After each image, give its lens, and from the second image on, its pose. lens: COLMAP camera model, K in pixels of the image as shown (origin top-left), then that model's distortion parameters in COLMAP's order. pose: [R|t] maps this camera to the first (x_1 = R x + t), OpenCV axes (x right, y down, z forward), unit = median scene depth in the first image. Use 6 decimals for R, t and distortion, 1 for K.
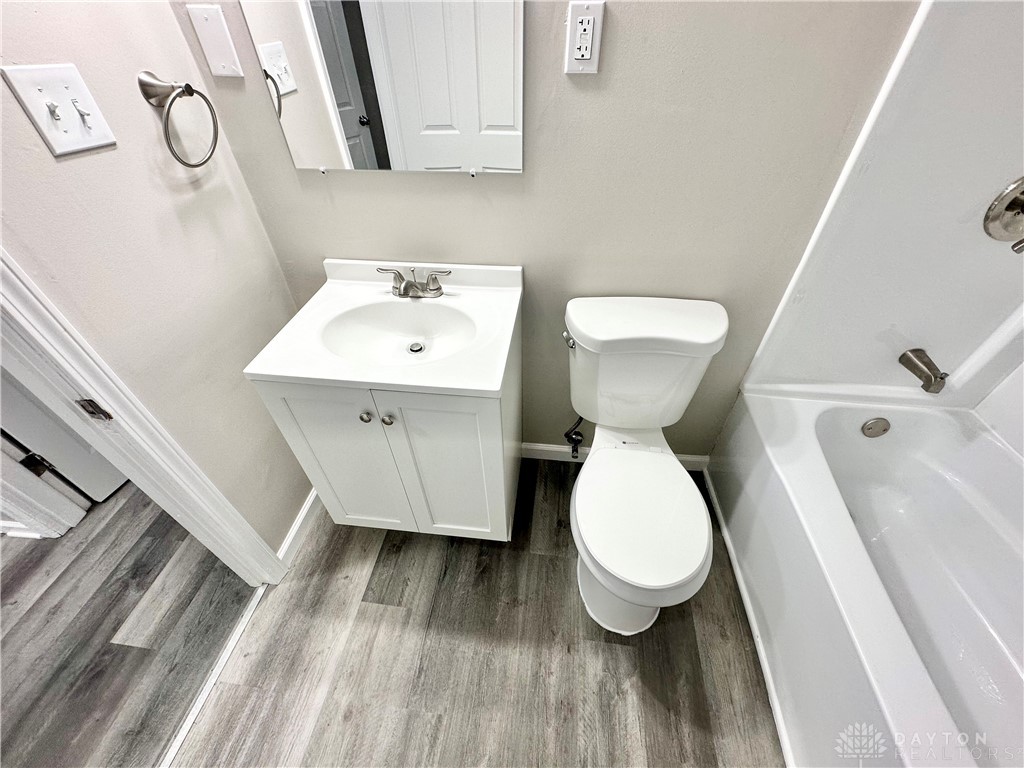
lens RADIAL K [[404.8, 0, 509.5], [0, 404.8, 384.4], [0, 0, 1]] dist [-0.001227, -0.000218]
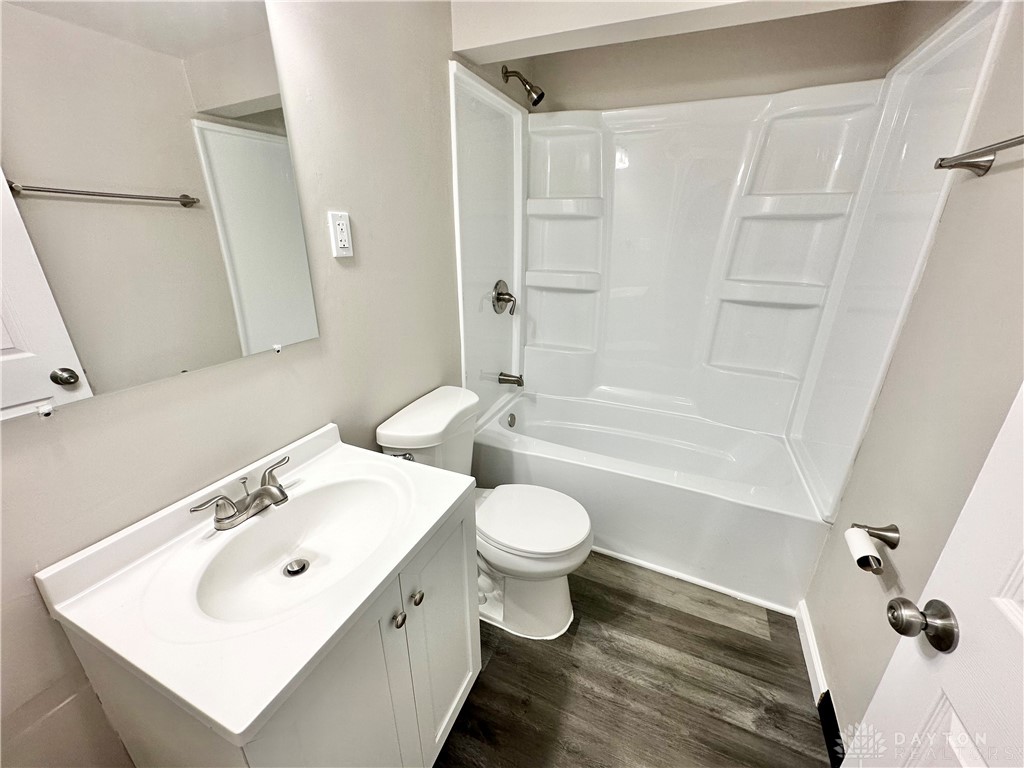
lens RADIAL K [[404.8, 0, 511.7], [0, 404.8, 383.9], [0, 0, 1]] dist [-0.001227, -0.000218]
pose [[0.281789, -0.317088, 0.905566, -0.722423], [0.639229, 0.765891, 0.069269, -0.153607], [-0.715529, 0.559345, 0.418511, 0.227124]]
